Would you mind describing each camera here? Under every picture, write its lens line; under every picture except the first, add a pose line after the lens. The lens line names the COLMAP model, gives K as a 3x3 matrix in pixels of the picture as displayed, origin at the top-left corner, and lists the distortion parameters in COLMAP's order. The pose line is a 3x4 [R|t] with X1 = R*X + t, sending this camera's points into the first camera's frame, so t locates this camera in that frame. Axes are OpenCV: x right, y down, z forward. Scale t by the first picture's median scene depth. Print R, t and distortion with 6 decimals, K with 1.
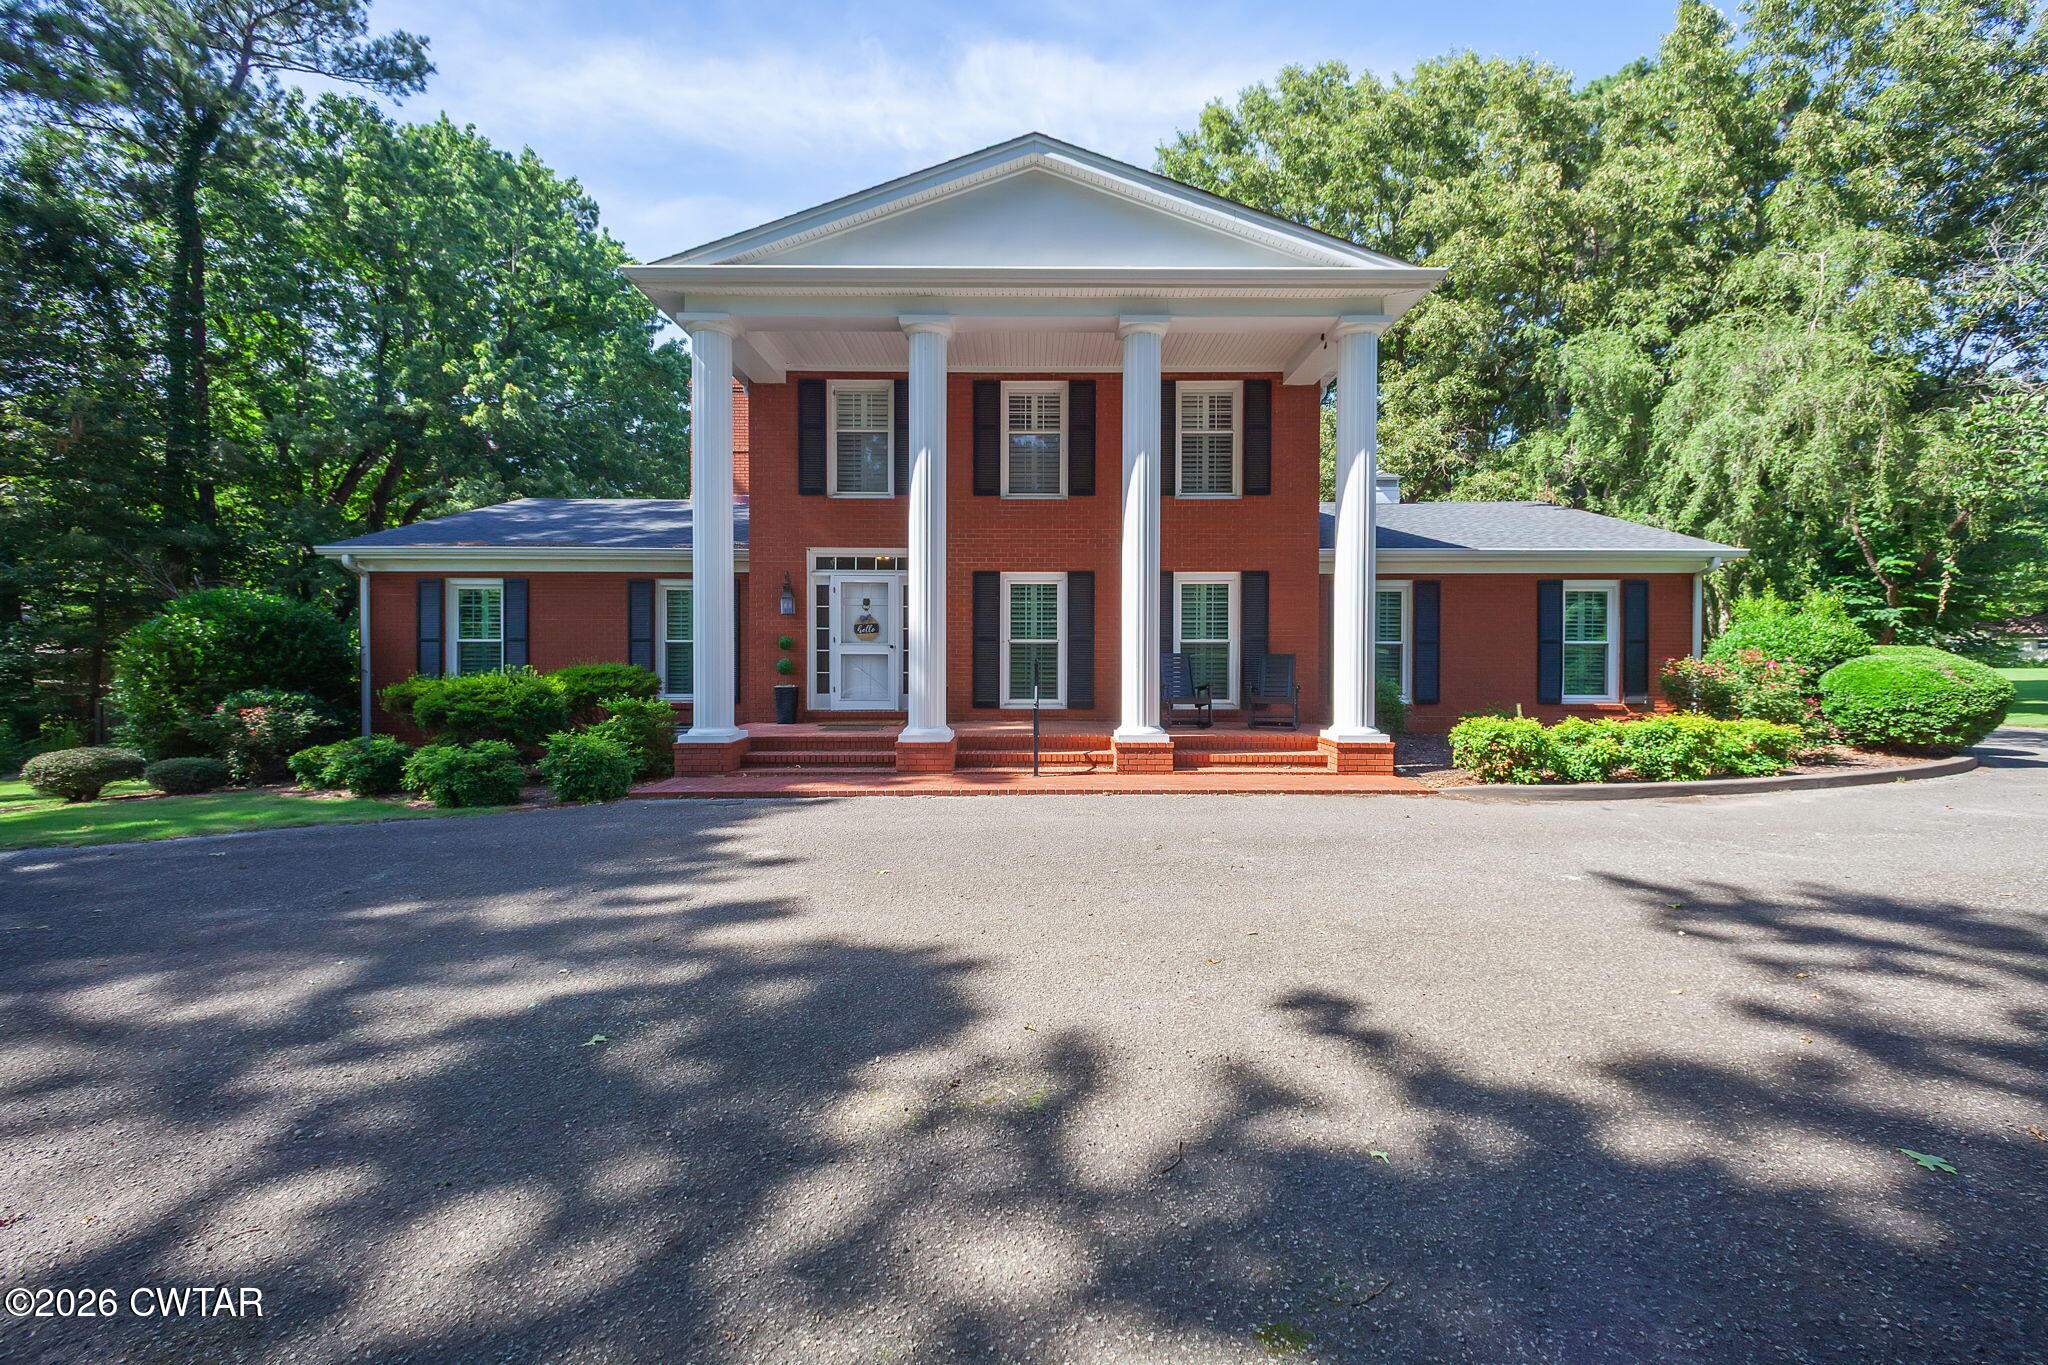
lens RADIAL K [[801.9, 0, 1026.5], [0, 801.9, 675.1], [0, 0, 1]] dist [0.001951, 0.000854]
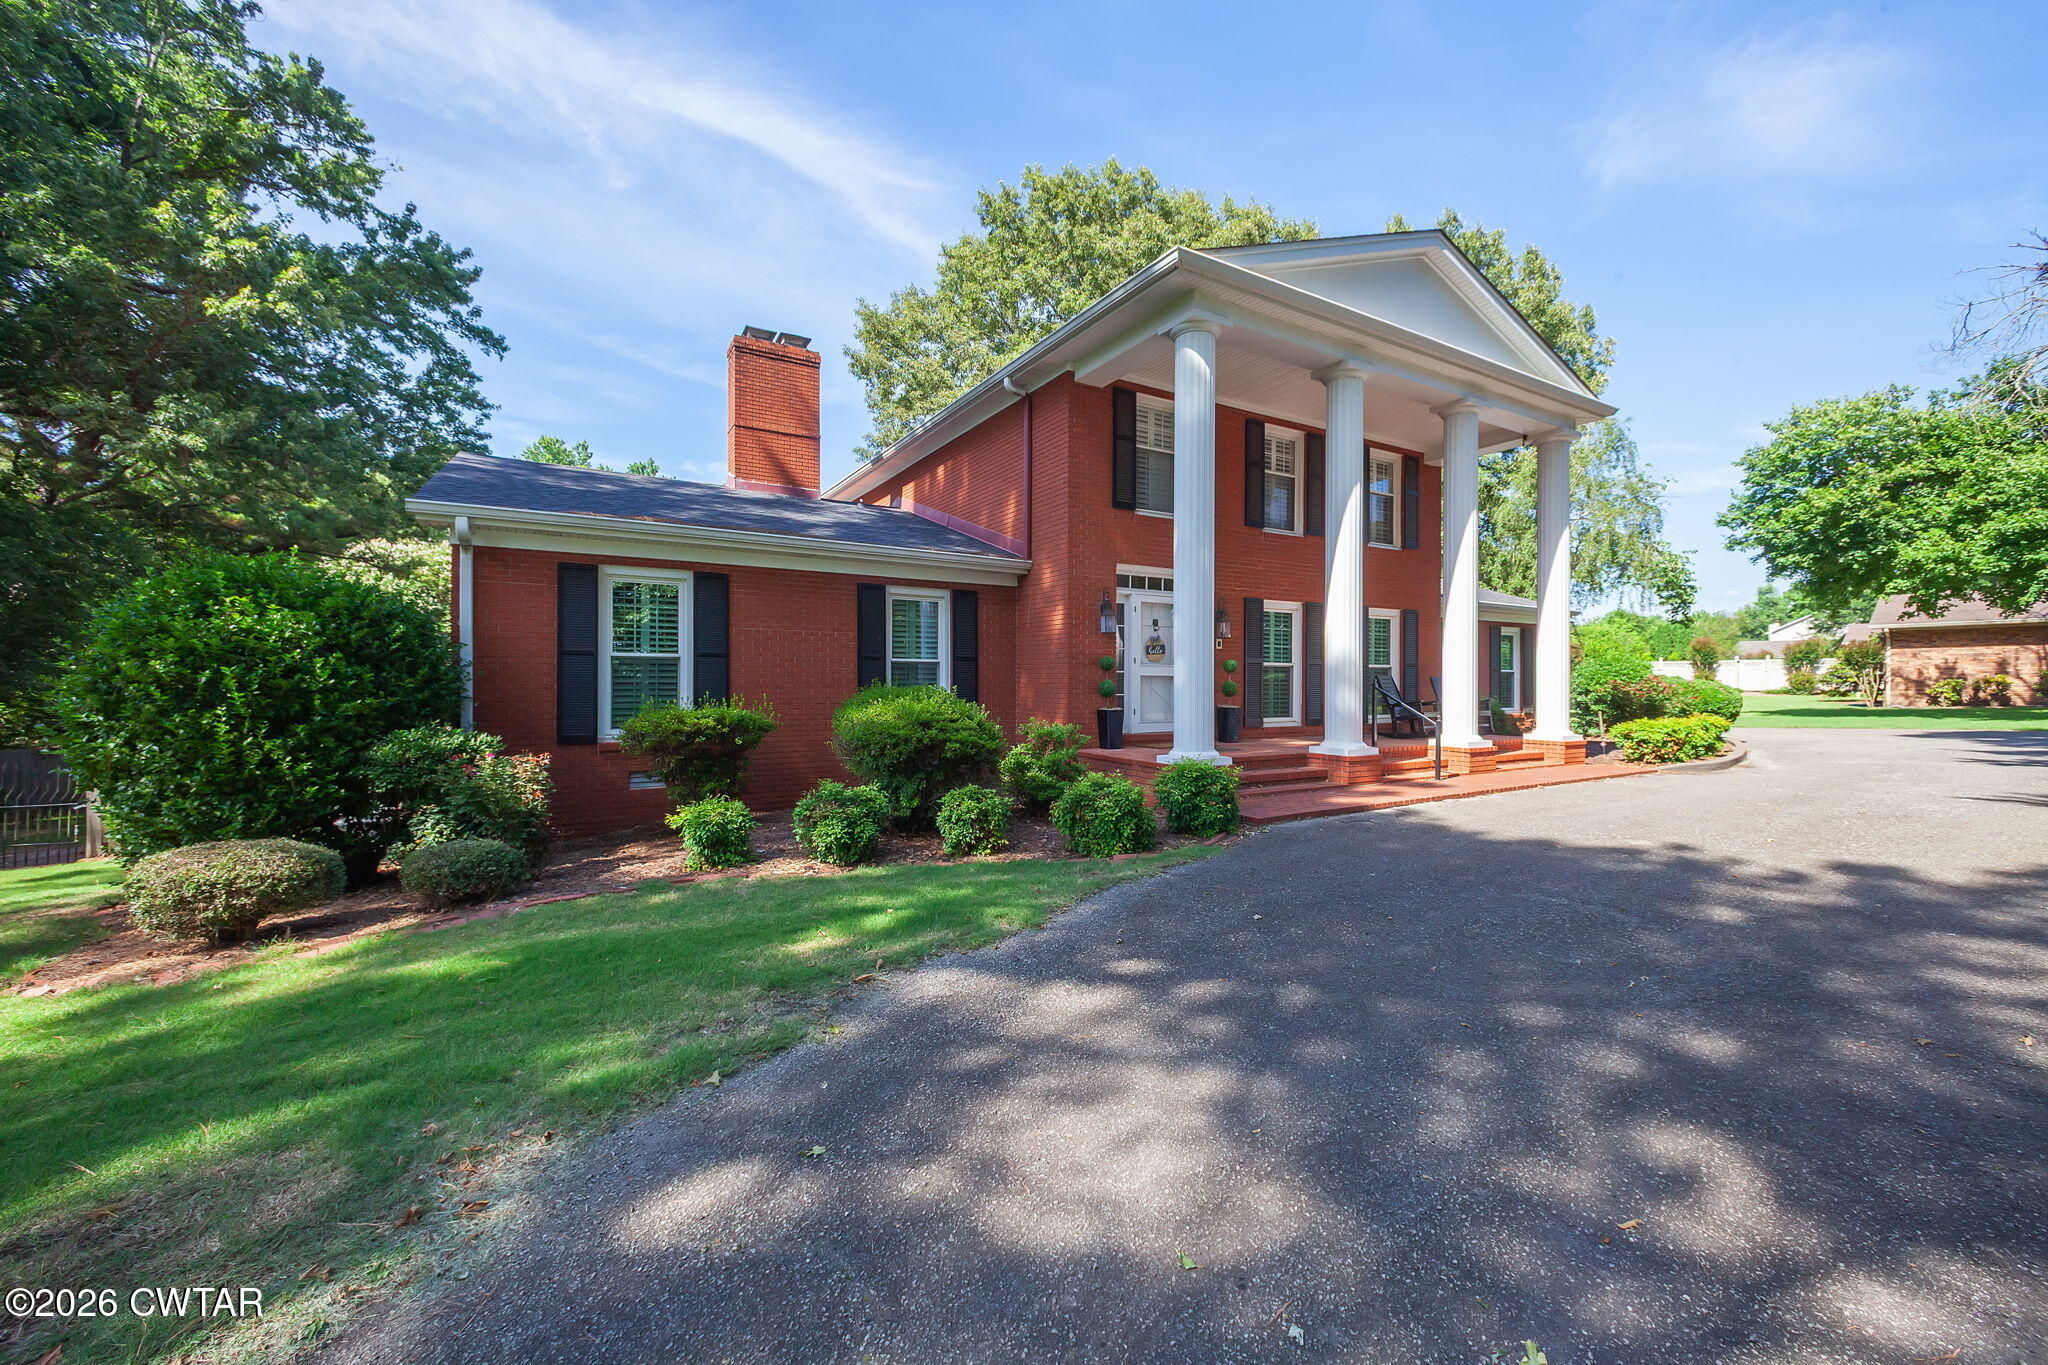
lens RADIAL K [[801.9, 0, 1025.1], [0, 801.9, 686.5], [0, 0, 1]] dist [0.001951, 0.000854]
pose [[0.855106, -0.007011, 0.518407, -0.857434], [0.010388, 0.999940, -0.003610, -0.011608], [-0.518350, 0.008472, 0.855127, 0.246764]]
